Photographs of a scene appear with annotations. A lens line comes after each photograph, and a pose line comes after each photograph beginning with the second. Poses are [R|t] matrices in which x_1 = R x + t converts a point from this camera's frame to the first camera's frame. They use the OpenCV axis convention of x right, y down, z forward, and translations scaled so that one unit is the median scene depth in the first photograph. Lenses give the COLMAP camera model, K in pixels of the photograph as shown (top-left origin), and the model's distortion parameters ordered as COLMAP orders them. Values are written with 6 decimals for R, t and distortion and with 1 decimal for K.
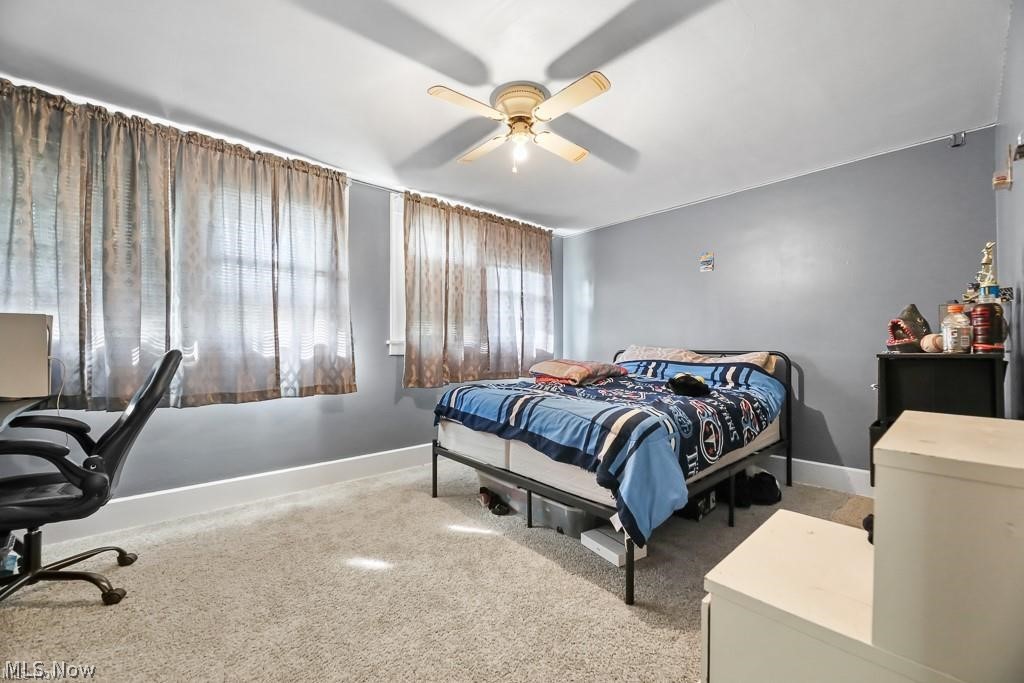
lens RADIAL K [[414.0, 0, 513.9], [0, 414.0, 344.7], [0, 0, 1]] dist [-0.002162, -0.000575]
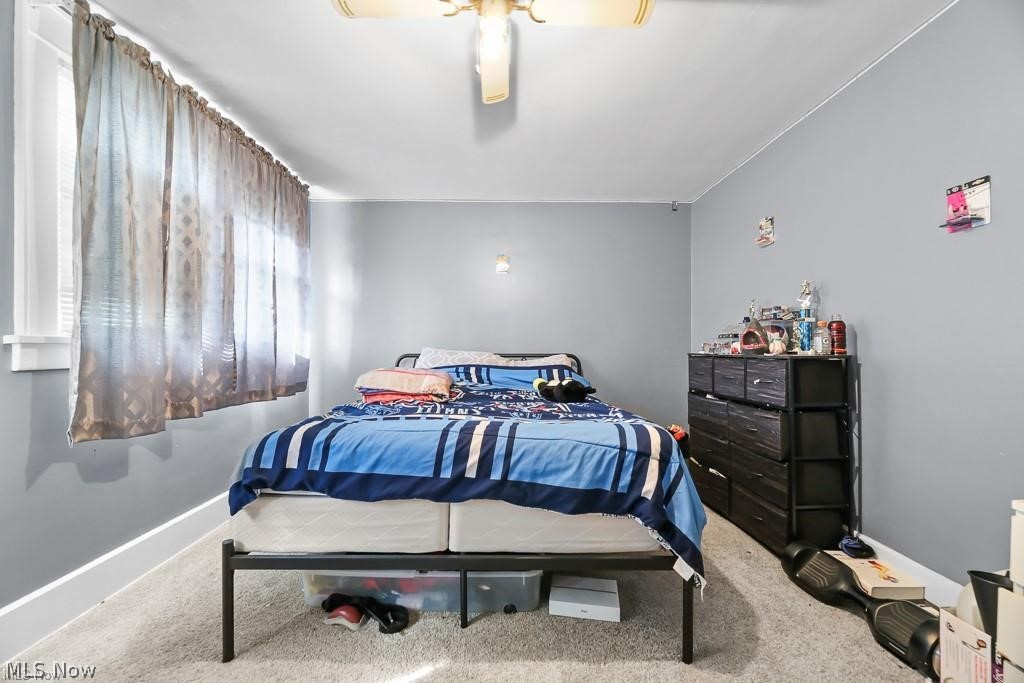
lens RADIAL K [[414.0, 0, 513.9], [0, 414.0, 344.7], [0, 0, 1]] dist [-0.002162, -0.000575]
pose [[0.651872, 0.007631, 0.758291, -0.343248], [-0.004134, 0.999970, -0.006509, -0.000508], [-0.758318, 0.001109, 0.651884, 0.429885]]
